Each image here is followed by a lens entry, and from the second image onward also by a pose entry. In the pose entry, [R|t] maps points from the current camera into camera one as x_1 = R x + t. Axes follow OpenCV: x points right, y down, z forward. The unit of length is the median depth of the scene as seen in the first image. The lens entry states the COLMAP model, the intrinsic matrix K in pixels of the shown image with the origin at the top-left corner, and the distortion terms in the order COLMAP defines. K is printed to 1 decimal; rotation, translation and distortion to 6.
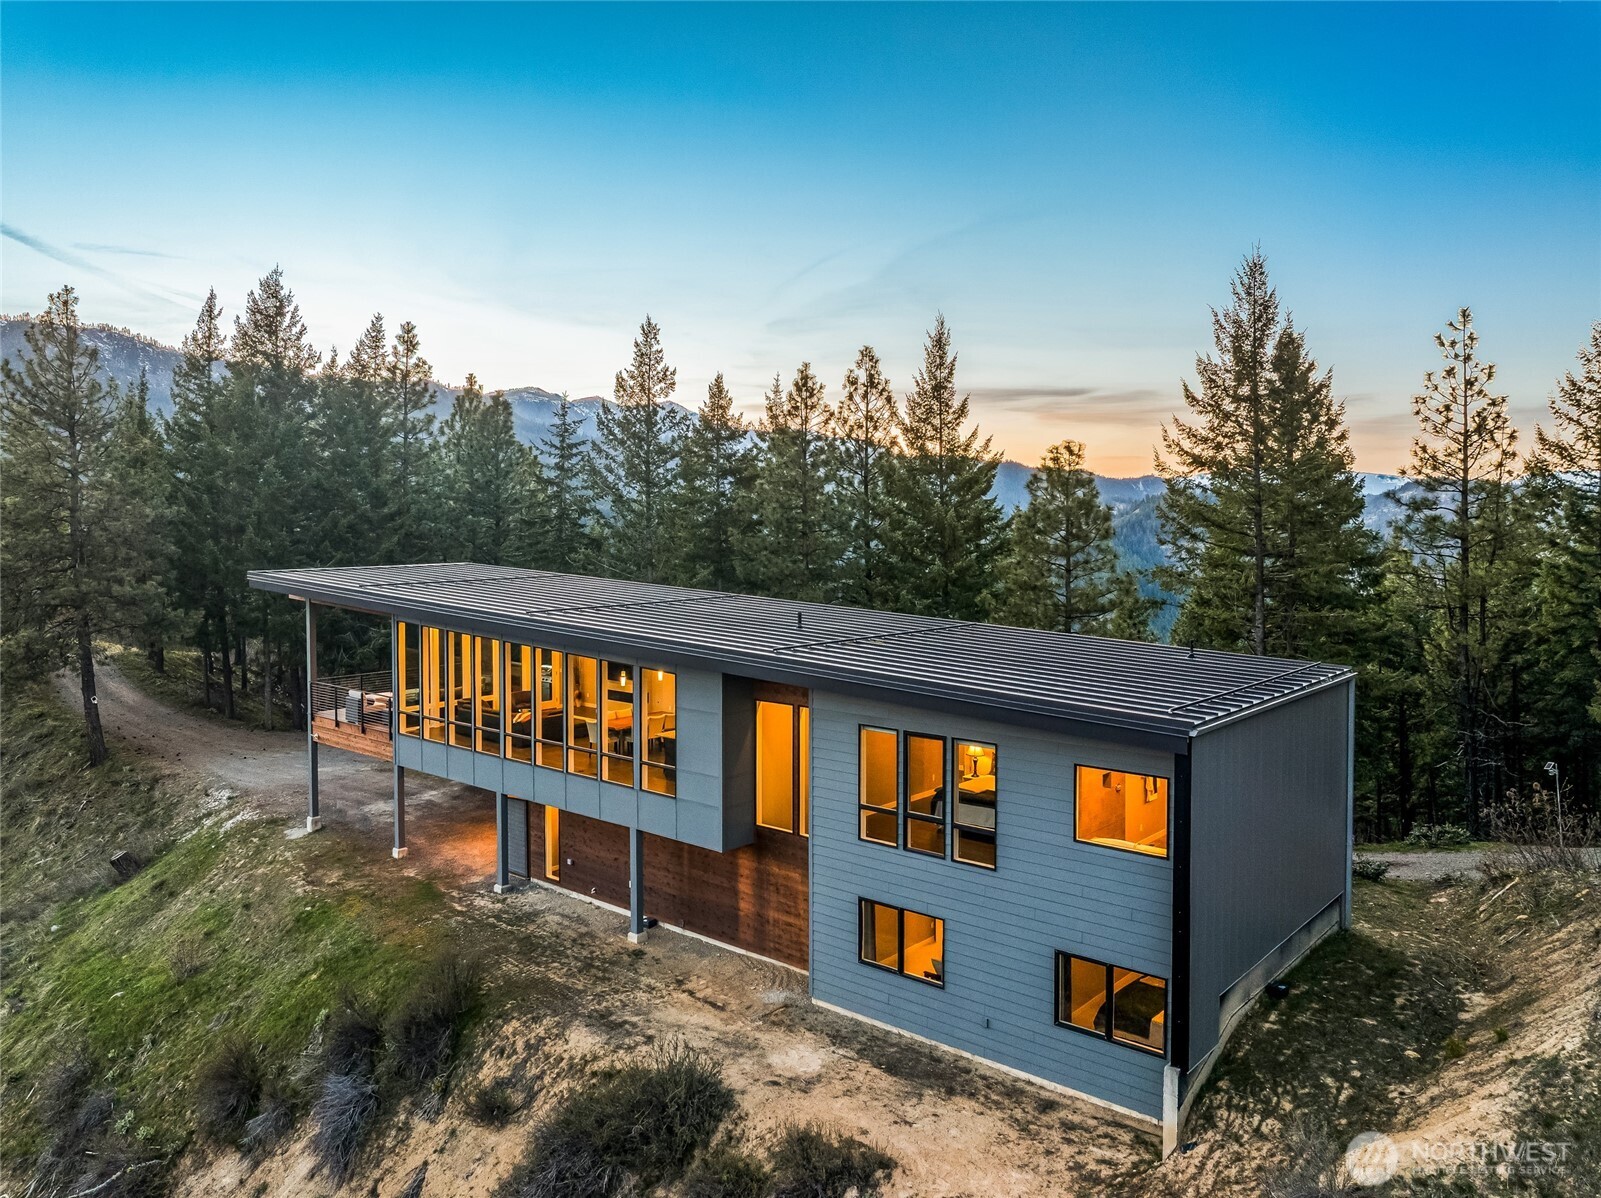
lens RADIAL K [[1142.2, 0, 795.9], [0, 1142.2, 528.8], [0, 0, 1]] dist [-0.047917, 0.033028]
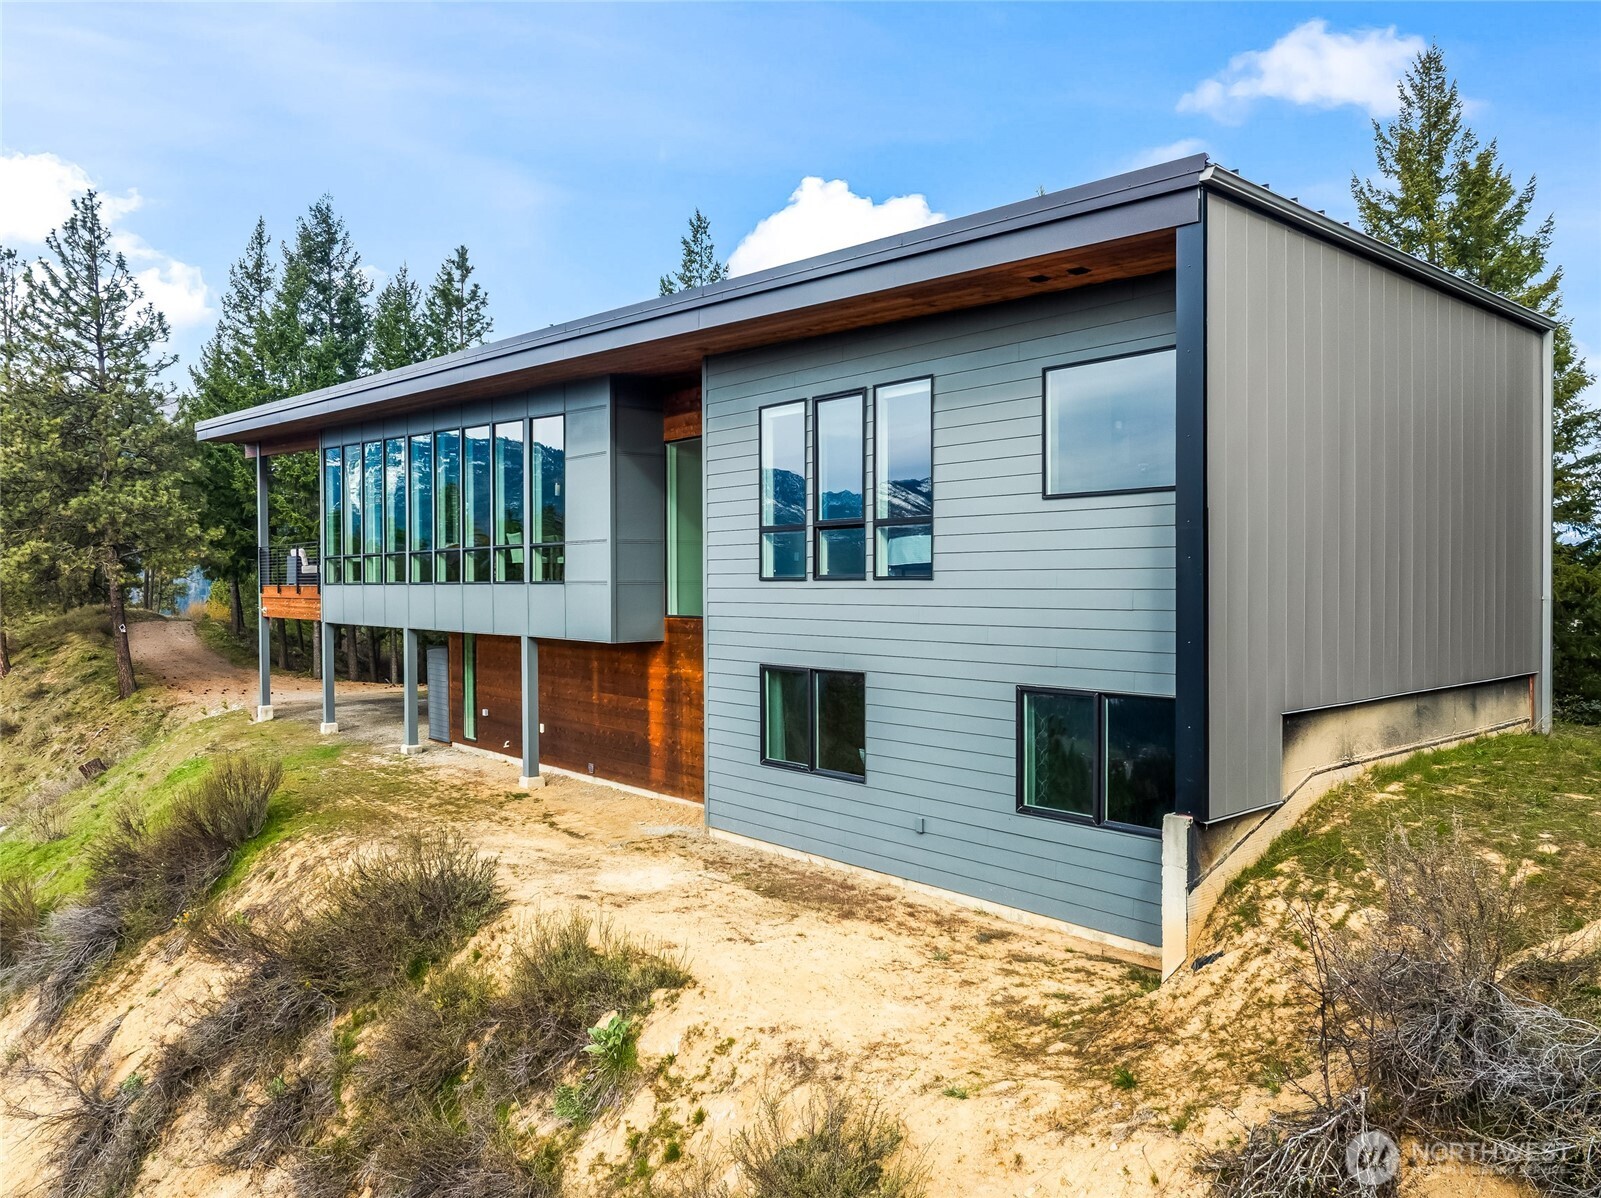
lens RADIAL K [[1142.2, 0, 800.5], [0, 1142.2, 599.0], [0, 0, 1]] dist [-0.023477, 0.005297]
pose [[0.990004, -0.000781, -0.141037, 0.192917], [0.002323, 0.999939, 0.010770, 0.305734], [0.141020, -0.010990, 0.989946, 0.365339]]
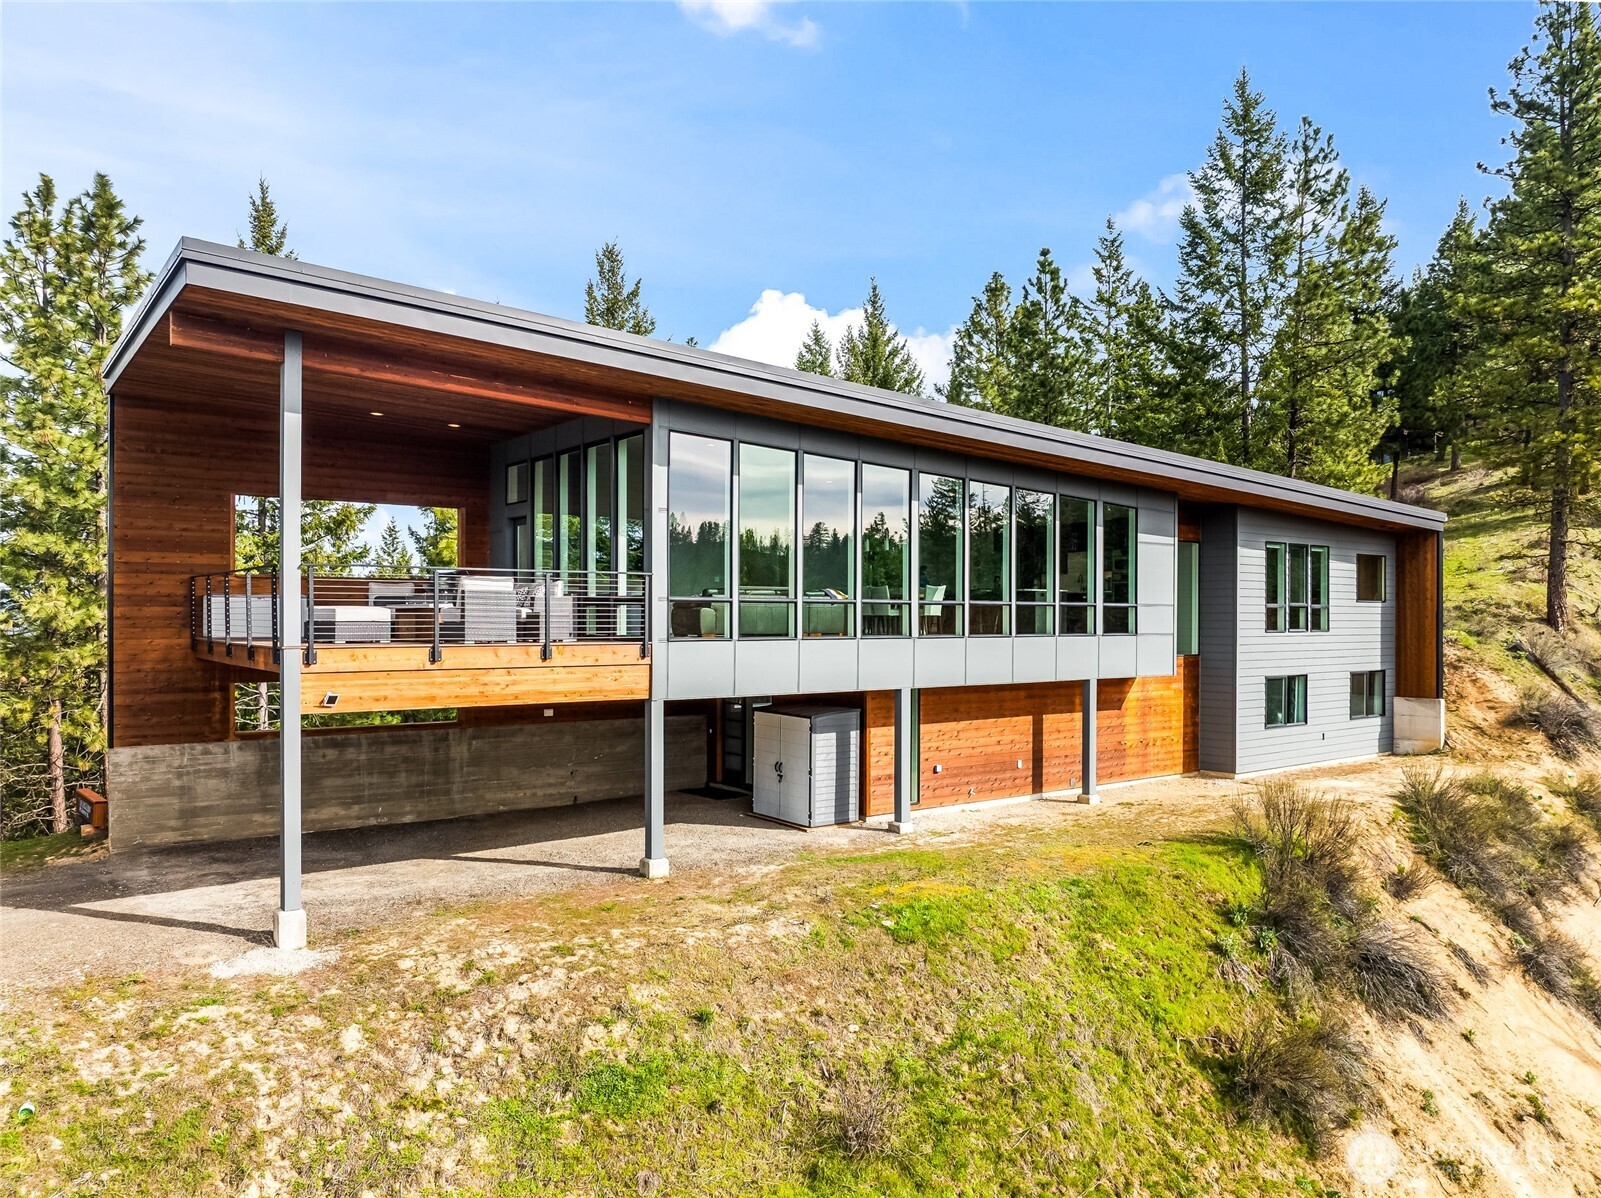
lens RADIAL K [[1136.6, 0, 803.8], [0, 1136.6, 624.2], [0, 0, 1]] dist [-0.027465, 0.020453]
pose [[0.203750, -0.001872, 0.979021, -1.434304], [0.004603, 0.999989, 0.000954, 0.287595], [-0.979012, 0.004312, 0.203757, 1.378274]]
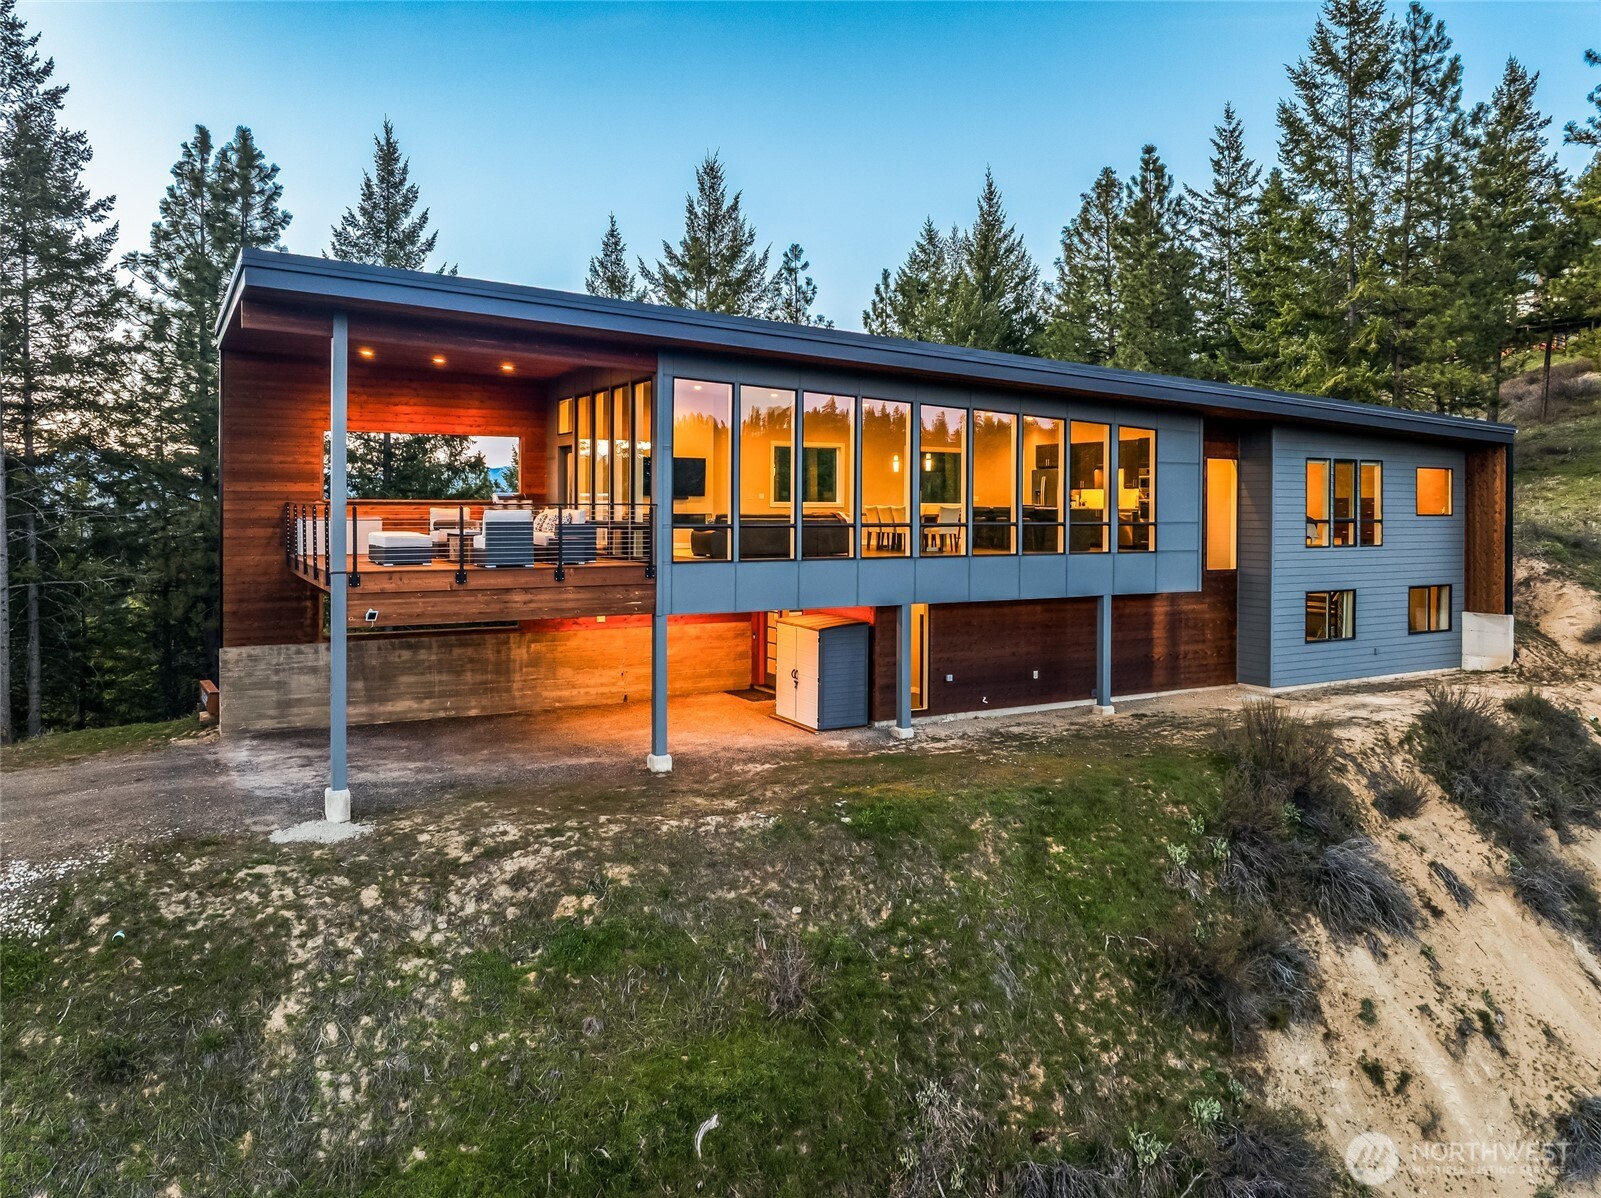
lens RADIAL K [[1166.5, 0, 808.7], [0, 1166.5, 506.6], [0, 0, 1]] dist [-0.017093, 0.005278]
pose [[0.332706, 0.003466, 0.943024, -1.520790], [0.001206, 0.999991, -0.004101, 0.255063], [-0.943030, 0.002502, 0.332698, 1.205209]]
